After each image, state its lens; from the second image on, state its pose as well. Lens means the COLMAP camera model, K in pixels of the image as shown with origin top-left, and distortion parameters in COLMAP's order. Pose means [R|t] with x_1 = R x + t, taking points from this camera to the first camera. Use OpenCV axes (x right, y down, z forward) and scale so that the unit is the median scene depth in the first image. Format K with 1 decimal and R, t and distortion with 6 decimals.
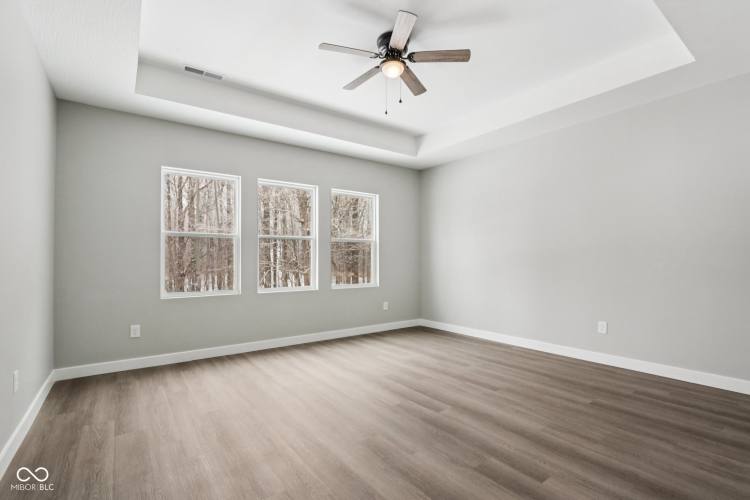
lens RADIAL K [[351.0, 0, 374.8], [0, 351.0, 261.7], [0, 0, 1]] dist [-0.003174, -0.000911]
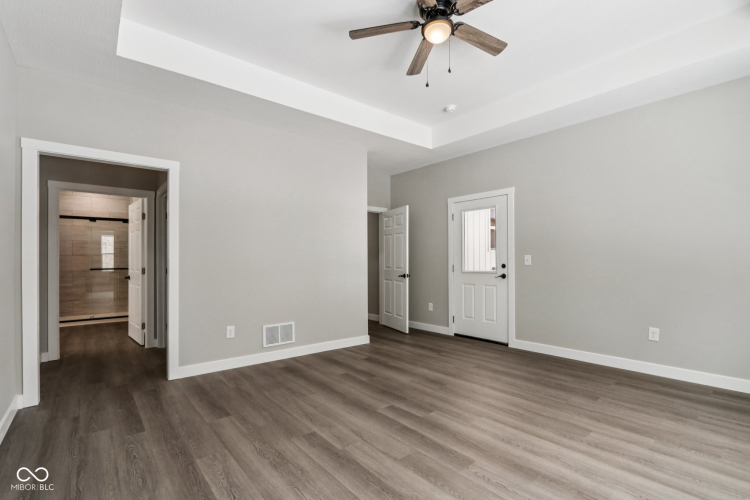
lens RADIAL K [[351.0, 0, 374.8], [0, 351.0, 261.7], [0, 0, 1]] dist [-0.003174, -0.000911]
pose [[-0.998487, 0.008543, -0.054327, 0.274396], [0.008345, 0.999958, 0.003873, -0.010107], [0.054357, 0.003414, -0.998516, 1.981973]]
